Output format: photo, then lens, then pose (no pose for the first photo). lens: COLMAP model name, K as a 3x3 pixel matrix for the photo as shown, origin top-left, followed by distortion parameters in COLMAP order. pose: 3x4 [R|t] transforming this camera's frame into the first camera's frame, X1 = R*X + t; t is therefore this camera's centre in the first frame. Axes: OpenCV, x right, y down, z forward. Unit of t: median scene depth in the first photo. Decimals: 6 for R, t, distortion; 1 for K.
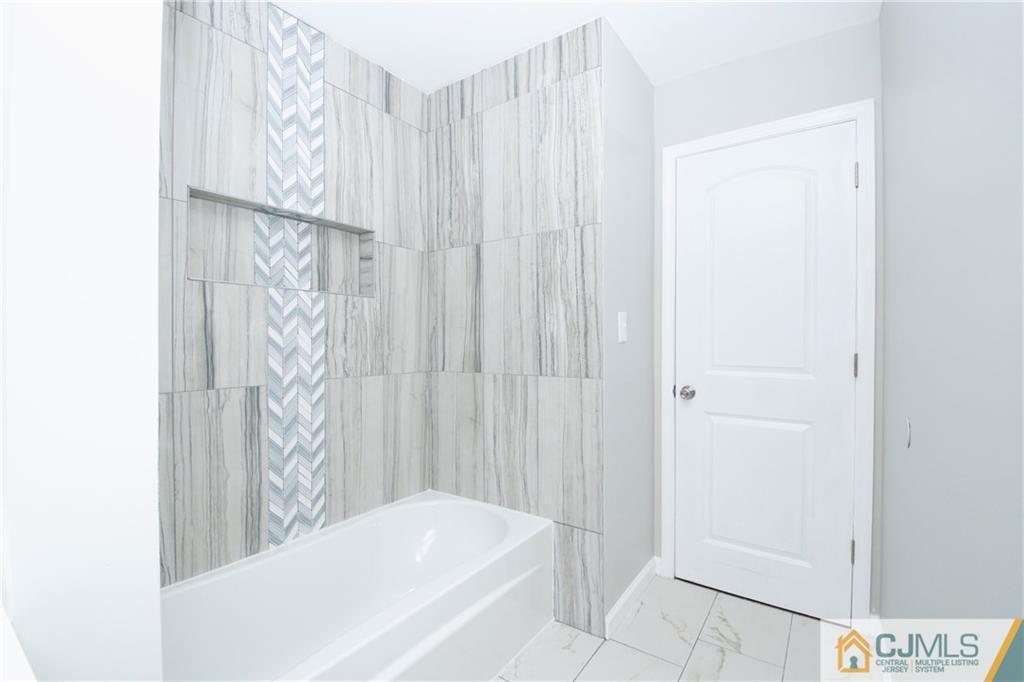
lens RADIAL K [[470.7, 0, 512.4], [0, 470.7, 346.2], [0, 0, 1]] dist [-0.000148, -0.000654]
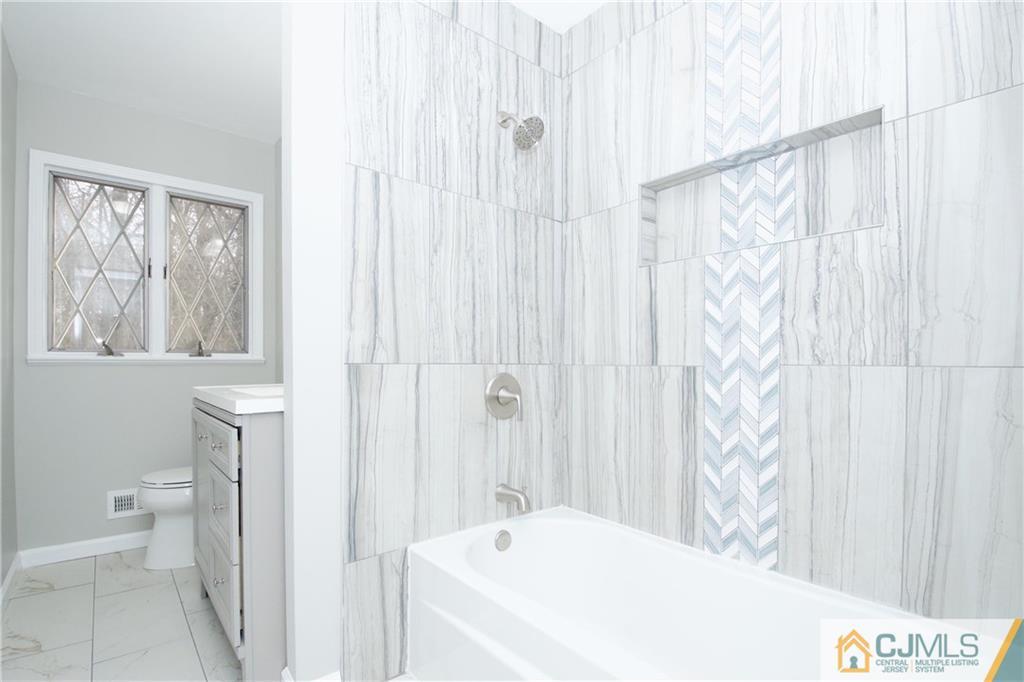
lens RADIAL K [[487.8, 0, 511.8], [0, 487.8, 360.6], [0, 0, 1]] dist [0.000605, -0.000202]
pose [[-0.264225, 0.010554, -0.964403, 0.443238], [-0.004016, 0.999919, 0.012043, 0.059601], [0.964453, 0.007055, -0.264162, 0.850142]]
